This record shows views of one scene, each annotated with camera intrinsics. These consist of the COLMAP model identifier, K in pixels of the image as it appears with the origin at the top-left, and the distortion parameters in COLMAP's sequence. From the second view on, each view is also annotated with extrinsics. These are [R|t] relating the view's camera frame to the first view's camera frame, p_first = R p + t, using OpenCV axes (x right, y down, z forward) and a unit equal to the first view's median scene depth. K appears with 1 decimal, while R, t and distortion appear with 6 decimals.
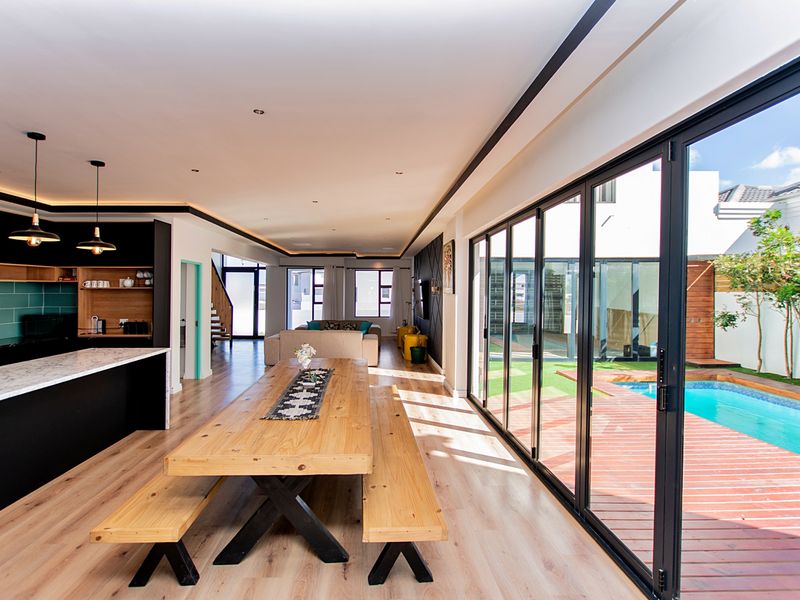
lens RADIAL K [[407.2, 0, 400.0], [0, 407.2, 300.0], [0, 0, 1]] dist [0.001215, 0.000409]
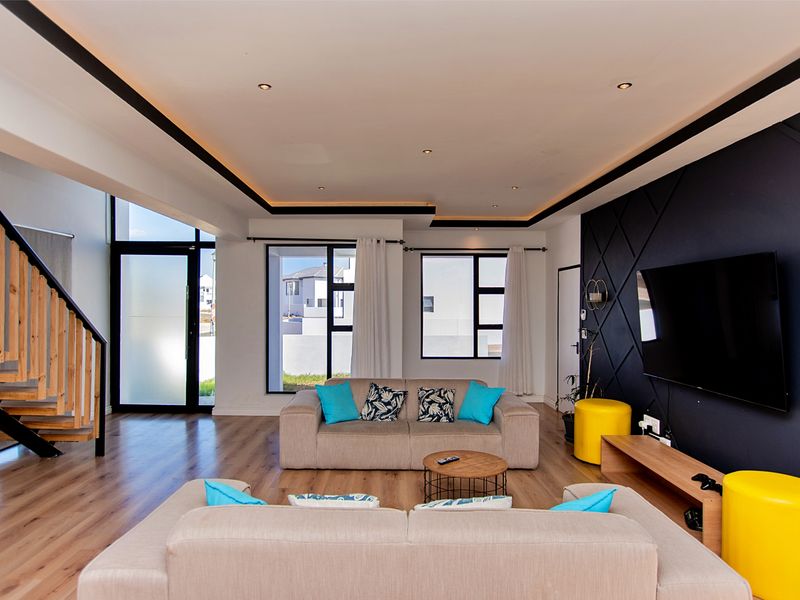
lens RADIAL K [[442.0, 0, 400.0], [0, 442.0, 300.0], [0, 0, 1]] dist [0.001778, 0.000091]
pose [[0.999384, 0.002077, -0.035031, -0.125173], [-0.002787, 0.999791, -0.020230, -0.013382], [0.034982, 0.020315, 0.999181, 0.553386]]
